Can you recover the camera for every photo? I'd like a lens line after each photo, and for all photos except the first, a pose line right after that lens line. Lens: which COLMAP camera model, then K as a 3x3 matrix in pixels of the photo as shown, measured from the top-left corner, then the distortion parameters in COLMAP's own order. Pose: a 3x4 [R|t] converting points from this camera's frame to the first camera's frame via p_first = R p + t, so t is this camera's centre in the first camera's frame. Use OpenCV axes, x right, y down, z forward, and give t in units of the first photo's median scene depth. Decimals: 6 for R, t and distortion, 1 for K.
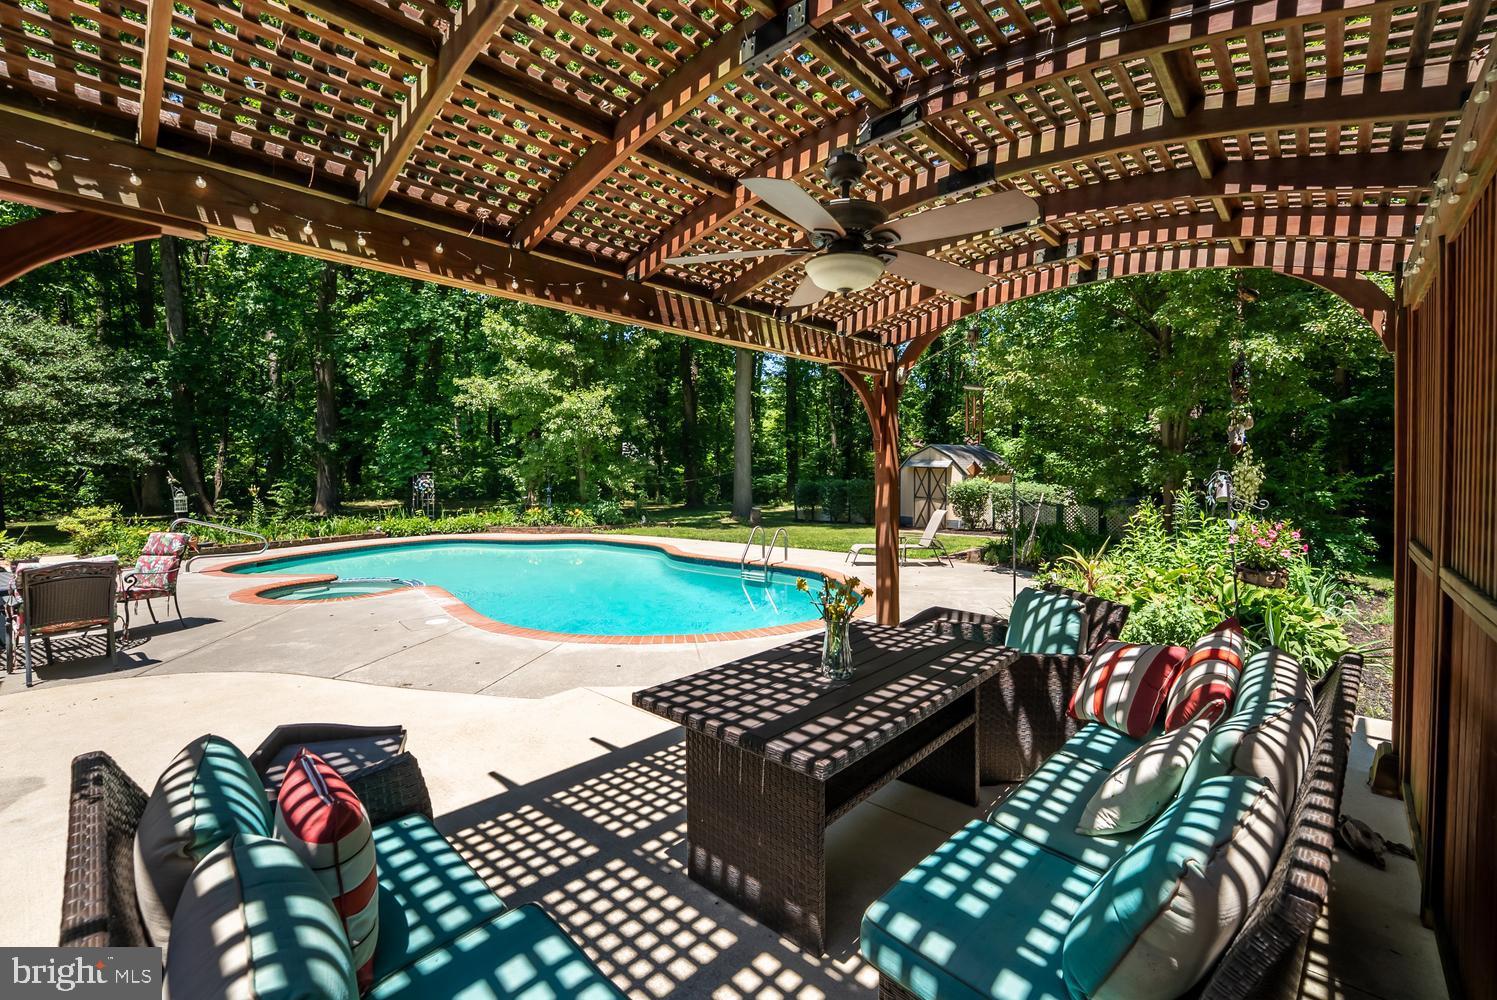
lens RADIAL K [[617.8, 0, 748.2], [0, 617.8, 454.1], [0, 0, 1]] dist [-0.028637, 0.000153]
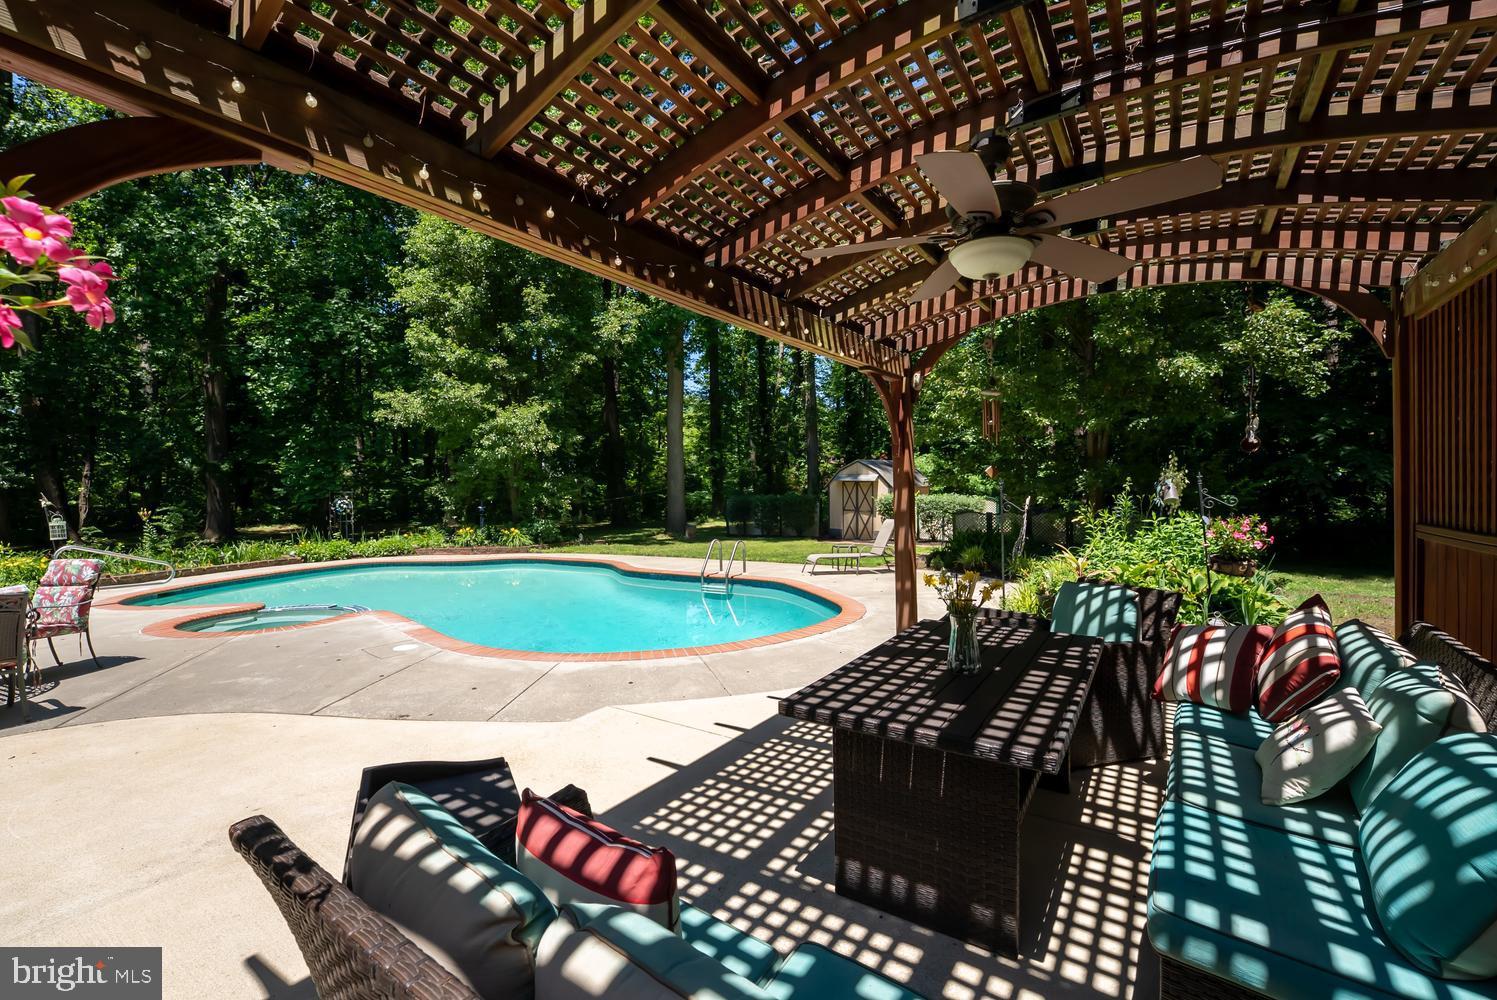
lens RADIAL K [[604.9, 0, 753.1], [0, 604.9, 473.0], [0, 0, 1]] dist [-0.028355, 0.000597]
pose [[0.990180, -0.009875, 0.139452, -0.160473], [0.009613, 0.999951, 0.002558, 0.018603], [-0.139470, -0.001192, 0.990226, 0.048402]]
